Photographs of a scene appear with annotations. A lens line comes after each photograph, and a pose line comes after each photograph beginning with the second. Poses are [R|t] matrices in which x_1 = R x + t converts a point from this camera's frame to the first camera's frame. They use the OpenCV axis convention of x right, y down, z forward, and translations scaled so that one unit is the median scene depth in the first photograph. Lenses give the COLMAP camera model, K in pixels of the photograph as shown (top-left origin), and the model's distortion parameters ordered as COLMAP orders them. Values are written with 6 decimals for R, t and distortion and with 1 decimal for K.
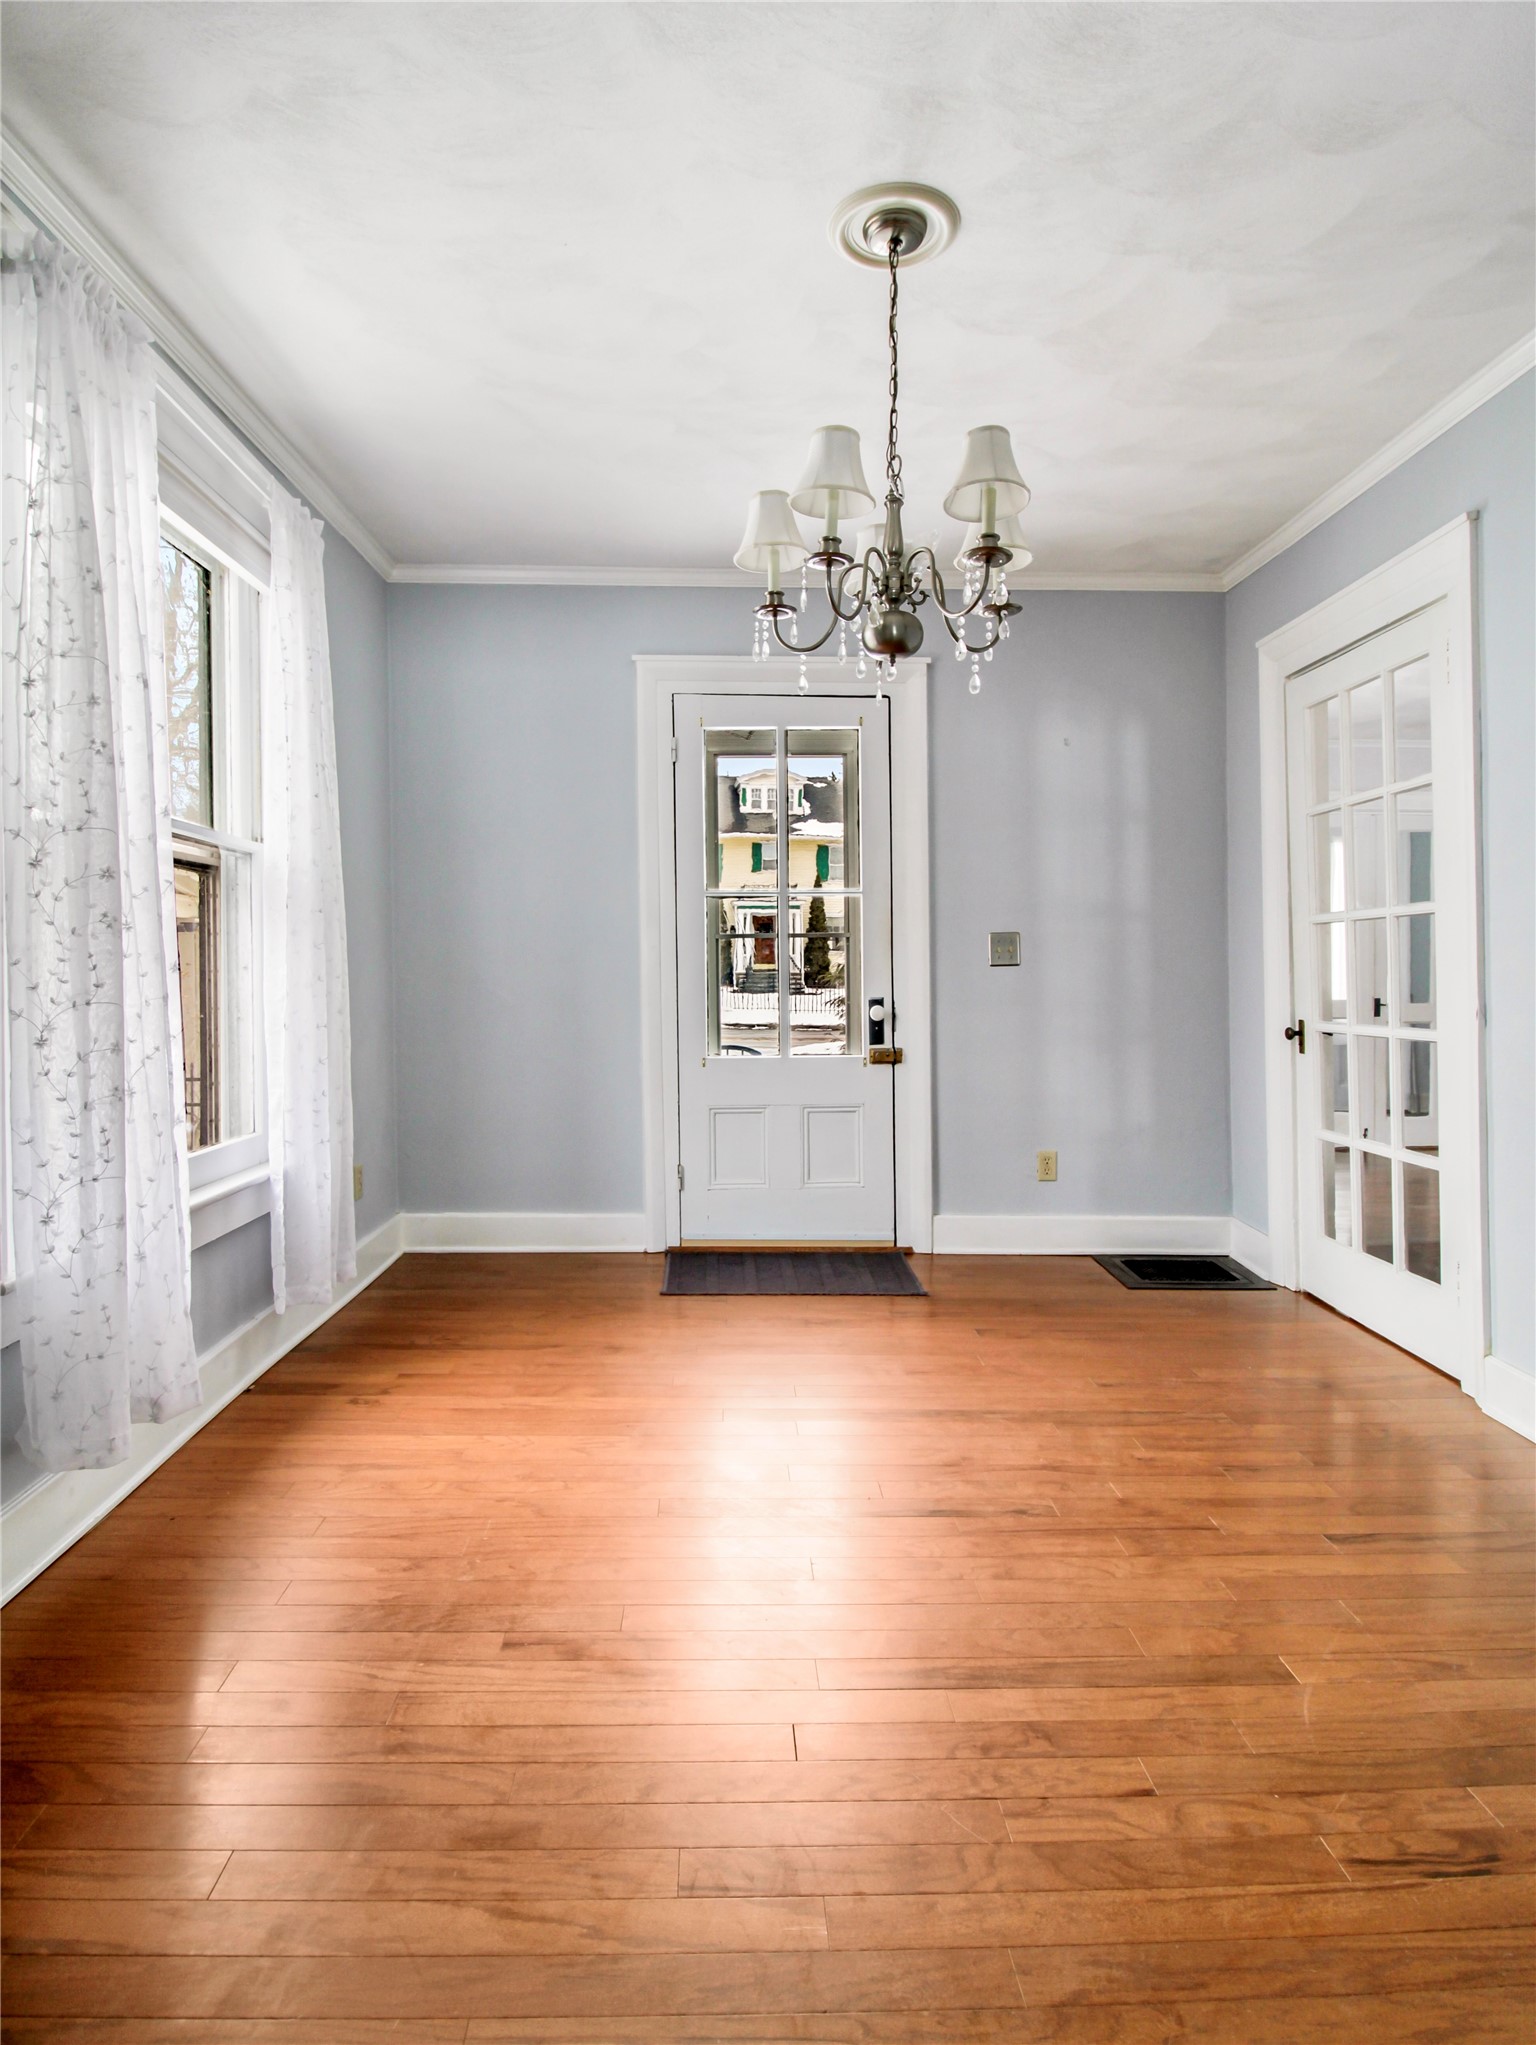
lens RADIAL K [[1141.6, 0, 773.2], [0, 1141.6, 934.8], [0, 0, 1]] dist [0.017642, -0.020275]
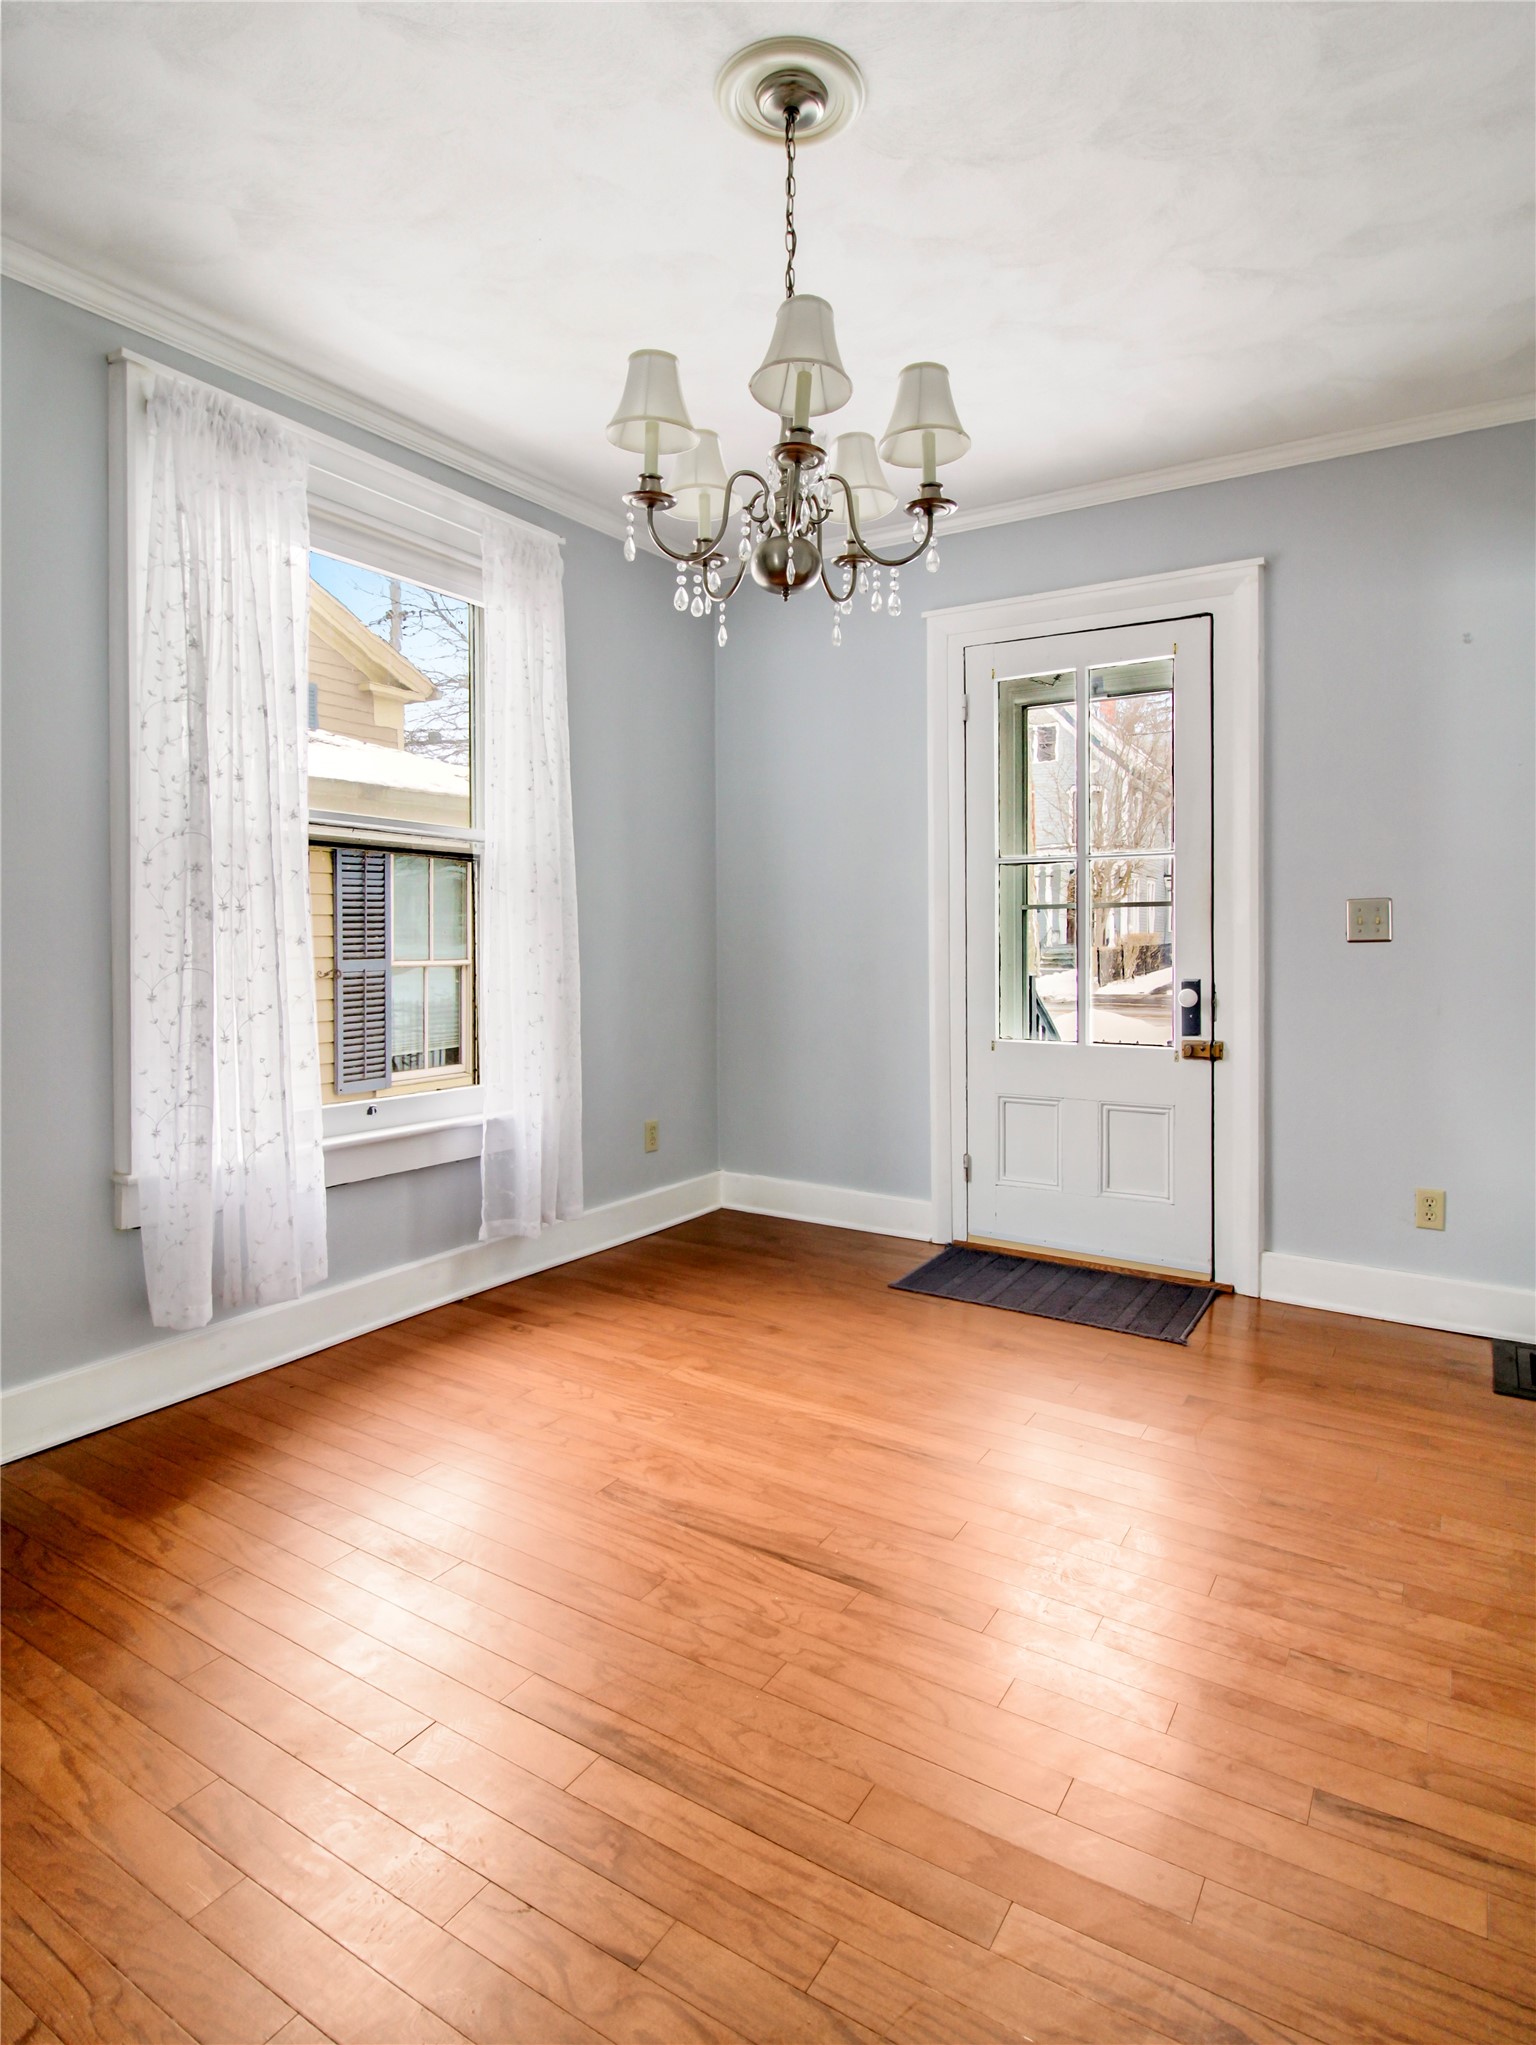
lens RADIAL K [[1141.6, 0, 773.2], [0, 1141.6, 934.8], [0, 0, 1]] dist [0.017642, -0.020275]
pose [[0.822733, -0.003951, -0.568414, 0.396112], [0.015764, 0.999750, 0.015868, 0.006437], [0.568209, -0.022016, 0.822590, 0.186525]]
